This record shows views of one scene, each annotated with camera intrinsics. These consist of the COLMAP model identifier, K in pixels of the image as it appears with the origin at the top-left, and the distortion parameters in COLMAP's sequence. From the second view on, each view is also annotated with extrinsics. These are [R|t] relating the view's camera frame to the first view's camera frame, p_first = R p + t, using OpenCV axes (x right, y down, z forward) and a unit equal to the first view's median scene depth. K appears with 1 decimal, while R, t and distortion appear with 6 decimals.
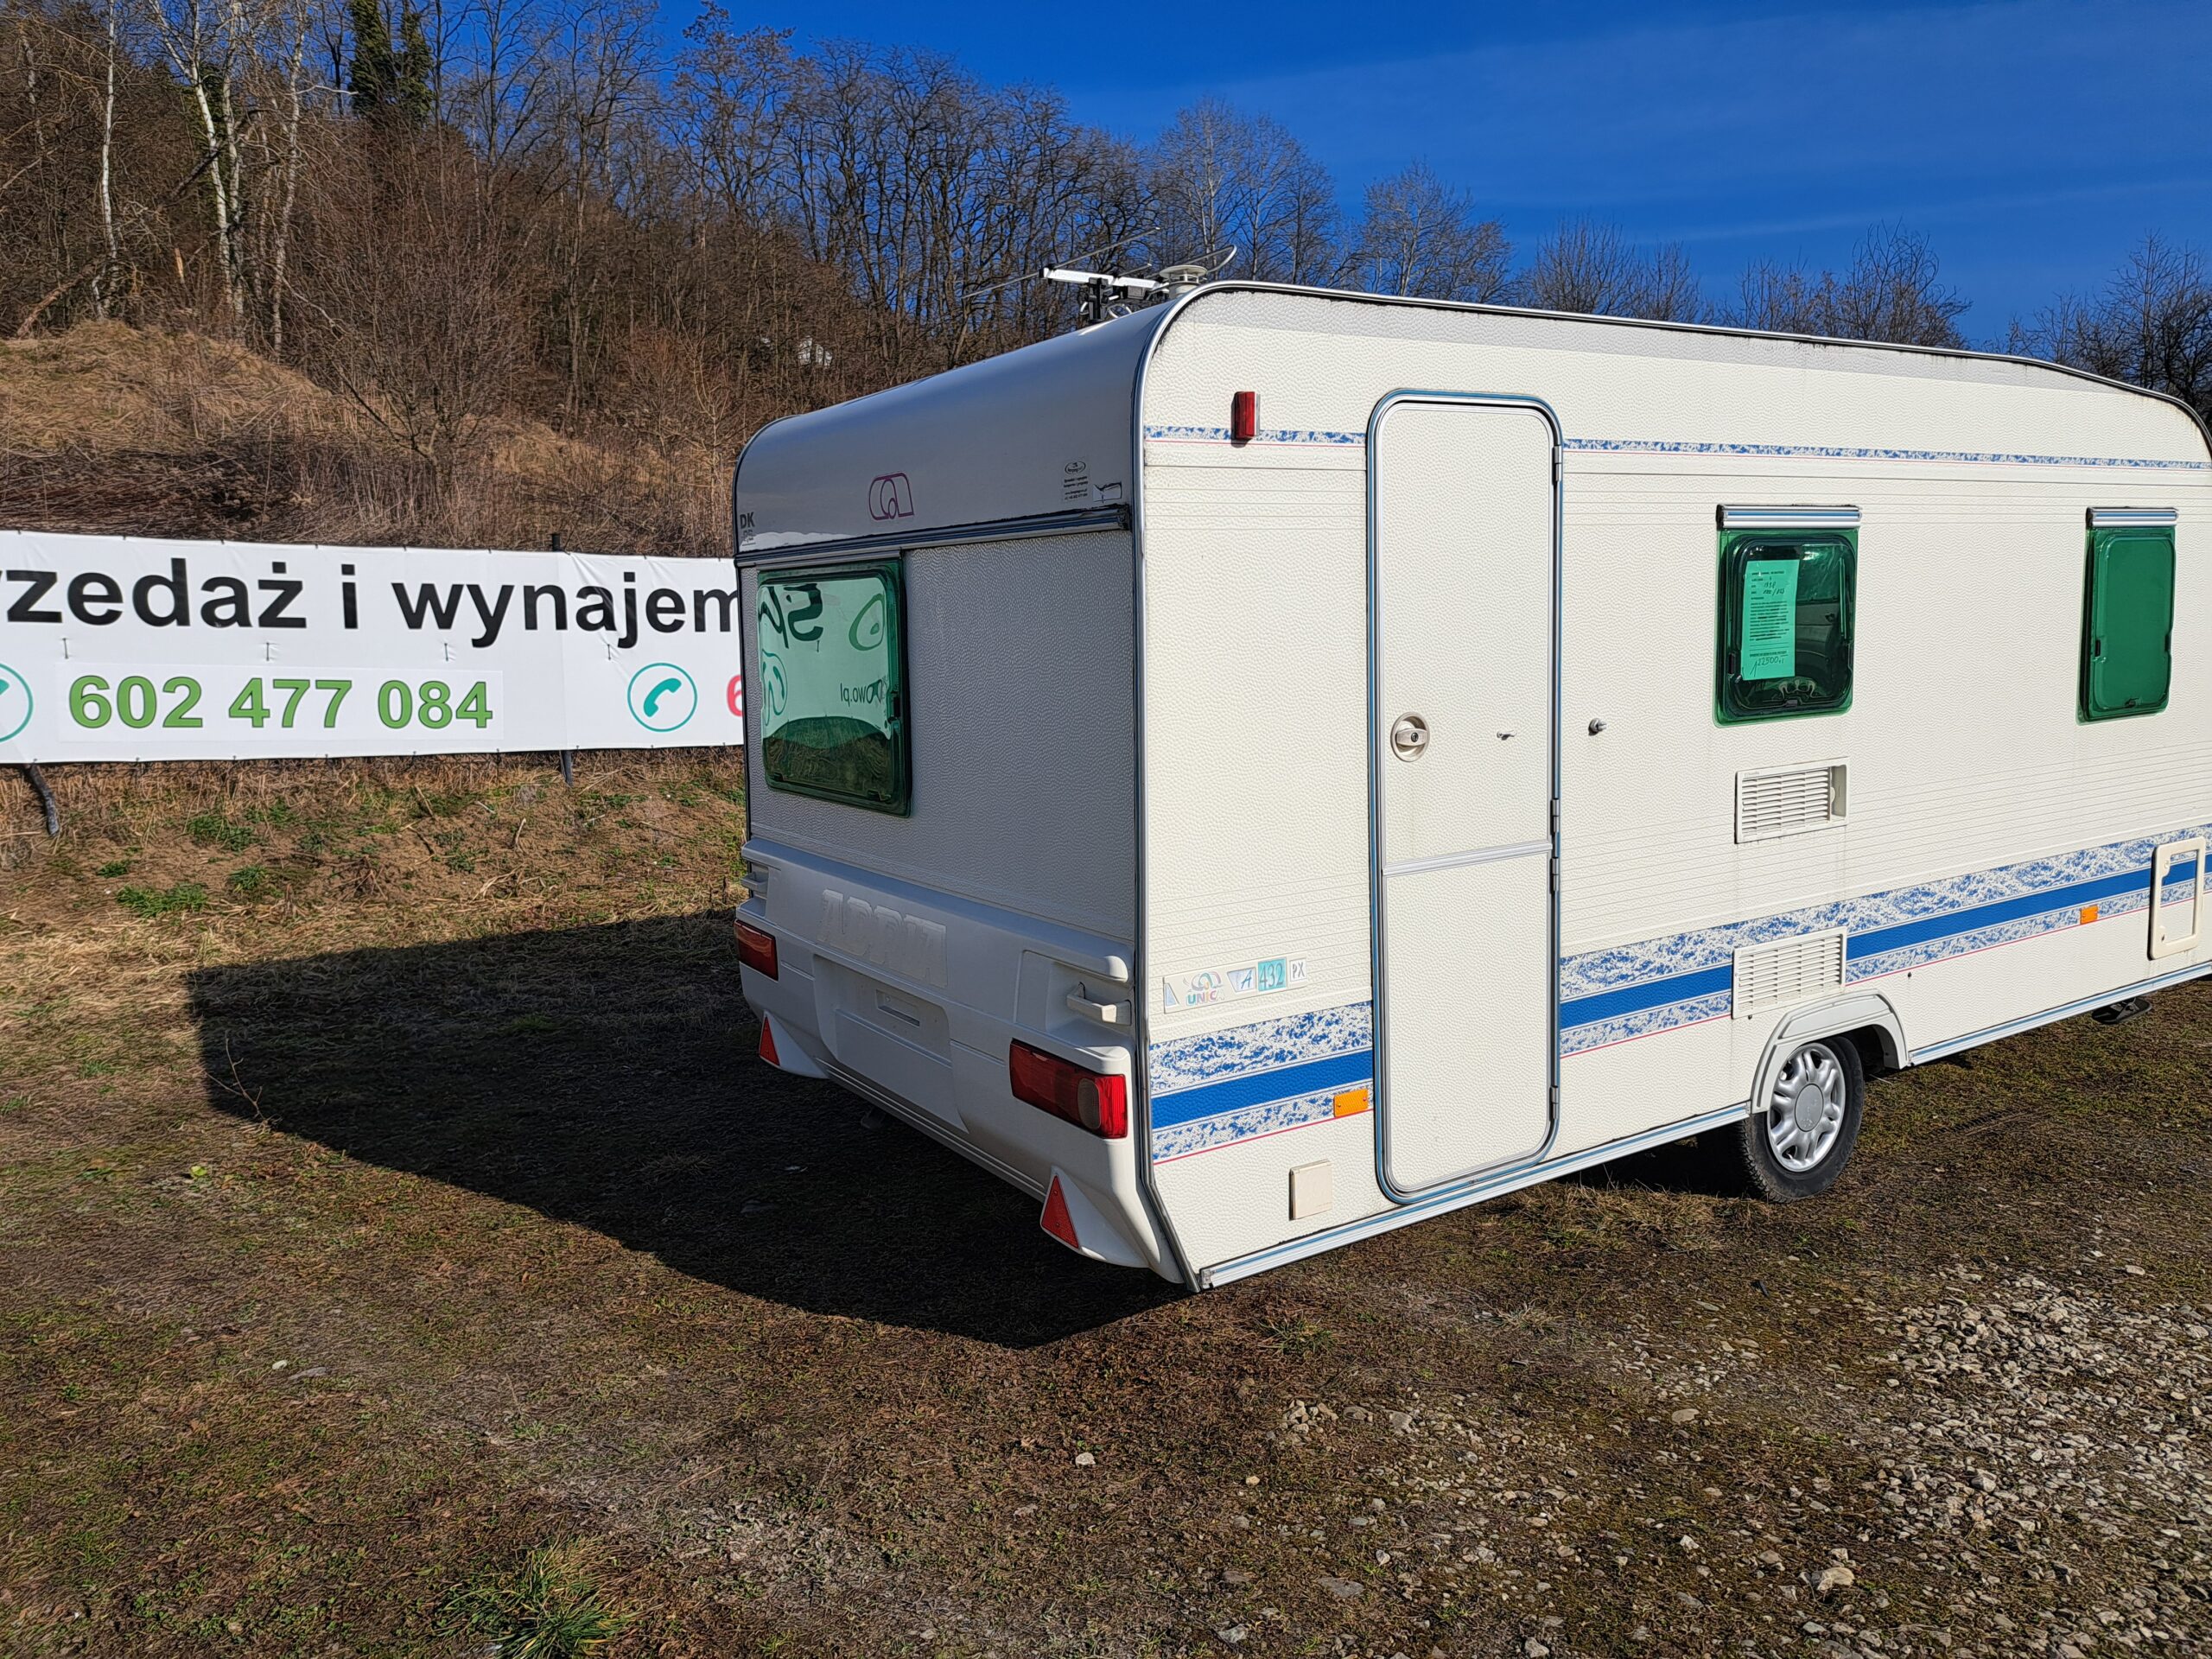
lens RADIAL K [[1607.8, 0, 1130.6], [0, 1607.8, 774.2], [0, 0, 1]] dist [0.040598, -0.026829]
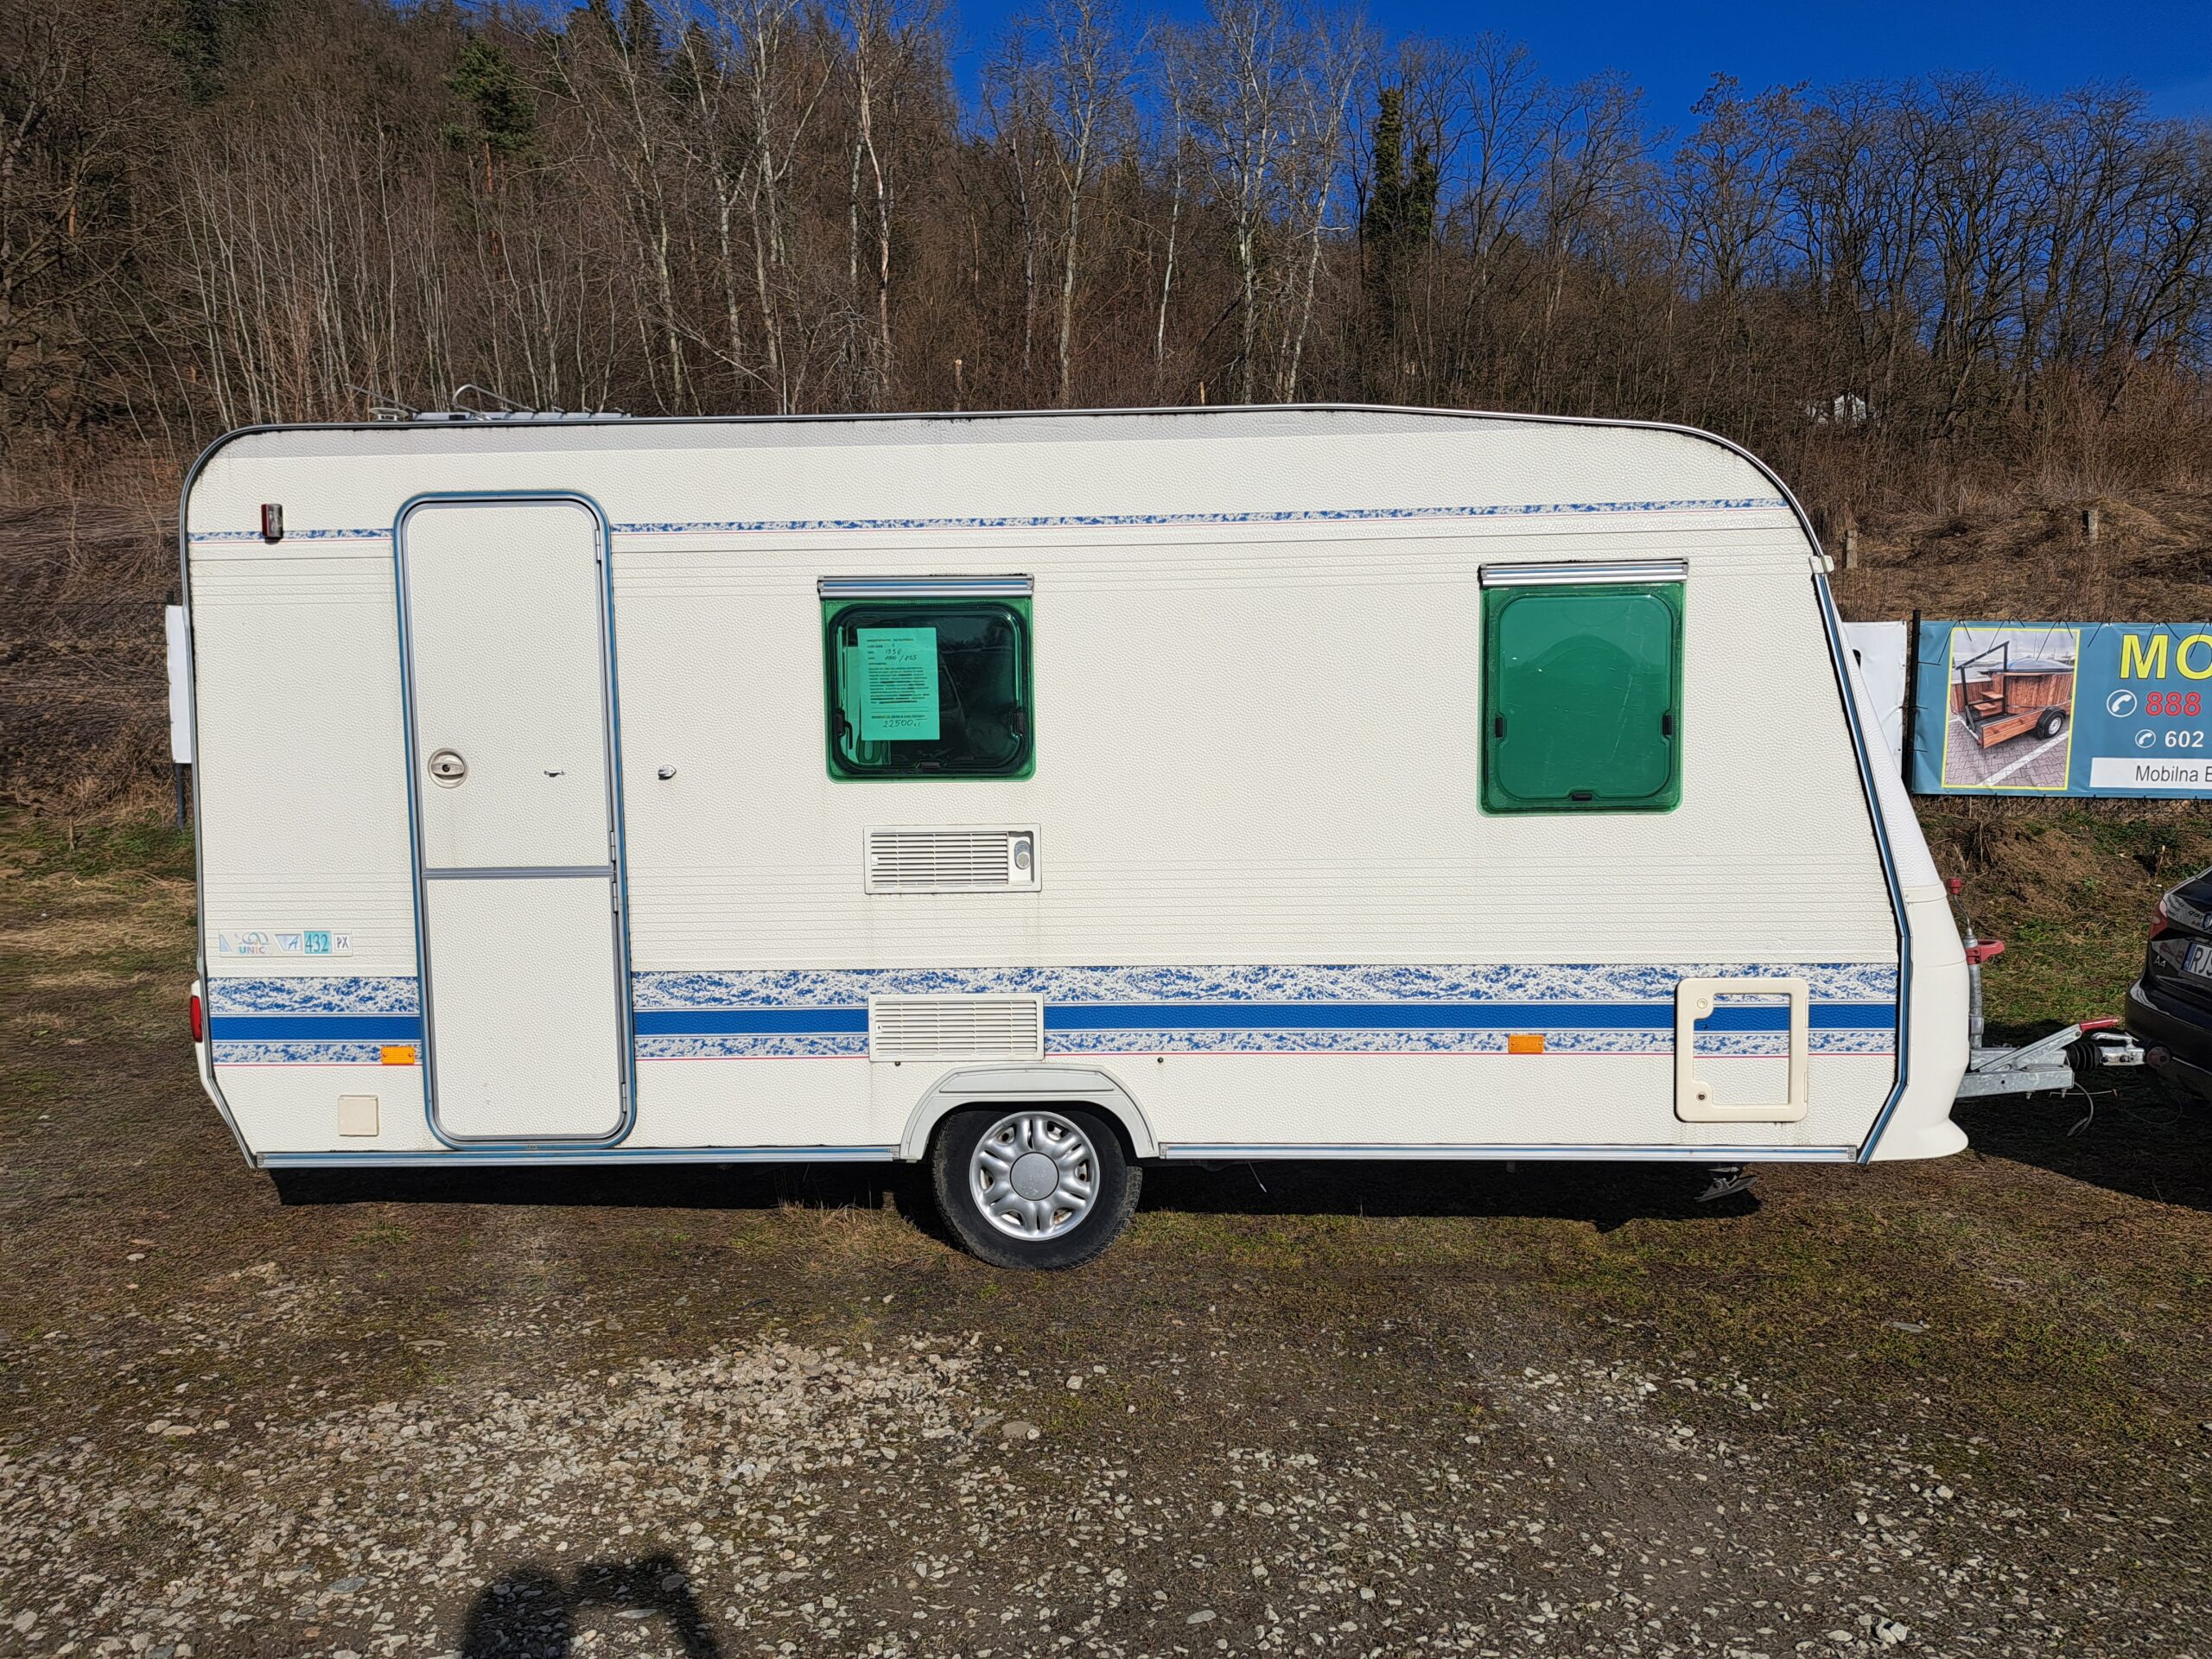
lens RADIAL K [[1580.6, 0, 1112.0], [0, 1580.6, 781.8], [0, 0, 1]] dist [0.063068, -0.021092]
pose [[0.813180, 0.049171, -0.579932, 1.120061], [-0.071616, 0.997306, -0.015860, -0.025652], [0.577590, 0.054430, 0.814511, 0.247985]]
